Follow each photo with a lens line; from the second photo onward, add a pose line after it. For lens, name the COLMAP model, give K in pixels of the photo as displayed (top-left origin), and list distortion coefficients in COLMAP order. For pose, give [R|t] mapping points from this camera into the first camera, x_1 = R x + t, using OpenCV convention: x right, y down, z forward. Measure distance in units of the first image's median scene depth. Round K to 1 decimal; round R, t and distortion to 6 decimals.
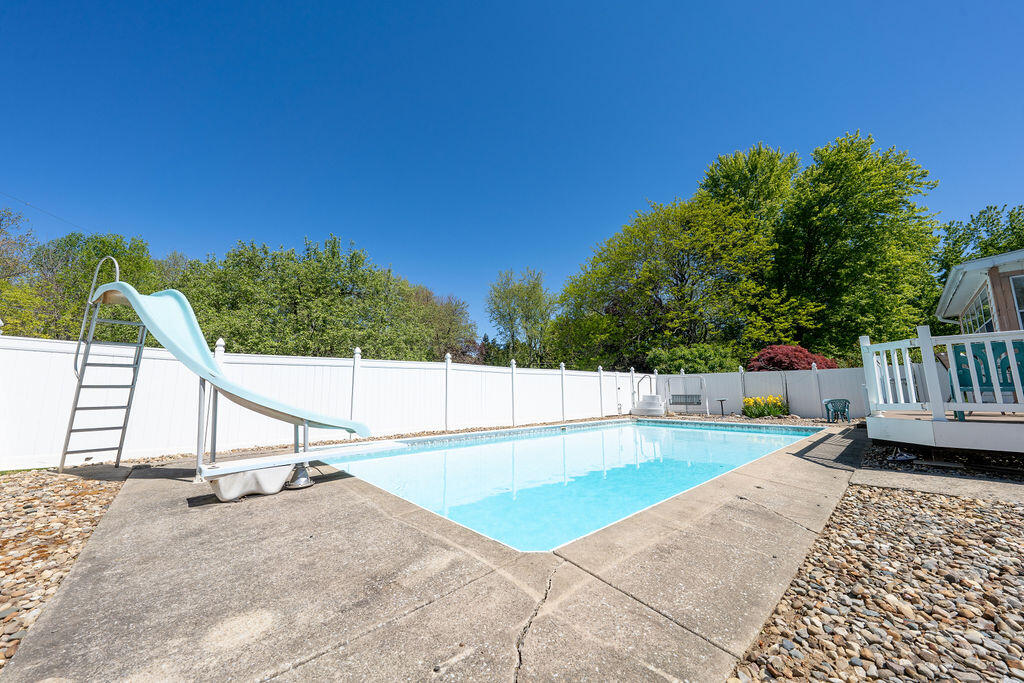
lens RADIAL K [[352.9, 0, 510.8], [0, 352.9, 344.0], [0, 0, 1]] dist [-0.002394, 0.000296]
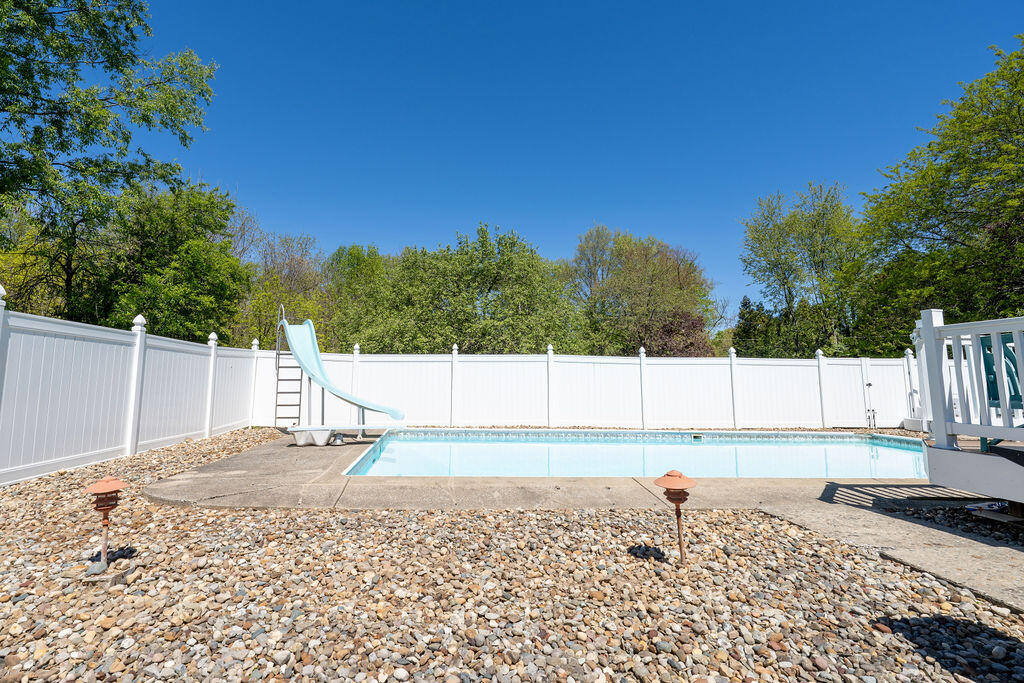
lens RADIAL K [[468.4, 0, 472.8], [0, 468.4, 328.0], [0, 0, 1]] dist [-0.000027, -0.000073]
pose [[0.794116, -0.052364, -0.605506, 0.386106], [0.066338, 0.997797, 0.000713, -0.029504], [0.604134, -0.040734, 0.795841, -0.100703]]
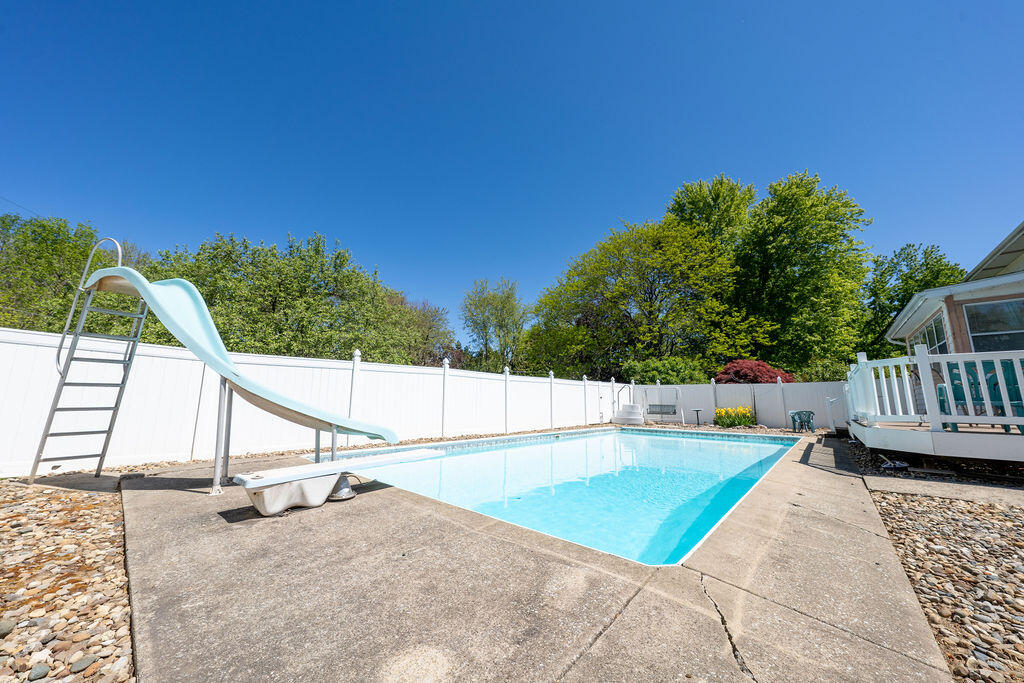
lens RADIAL K [[346.7, 0, 512.1], [0, 346.7, 342.8], [0, 0, 1]] dist [-0.001935, 0.000159]
pose [[0.995182, 0.031988, 0.092676, -0.079291], [-0.029439, 0.999153, -0.028747, 0.004343], [-0.093517, 0.025880, 0.995281, 0.015626]]
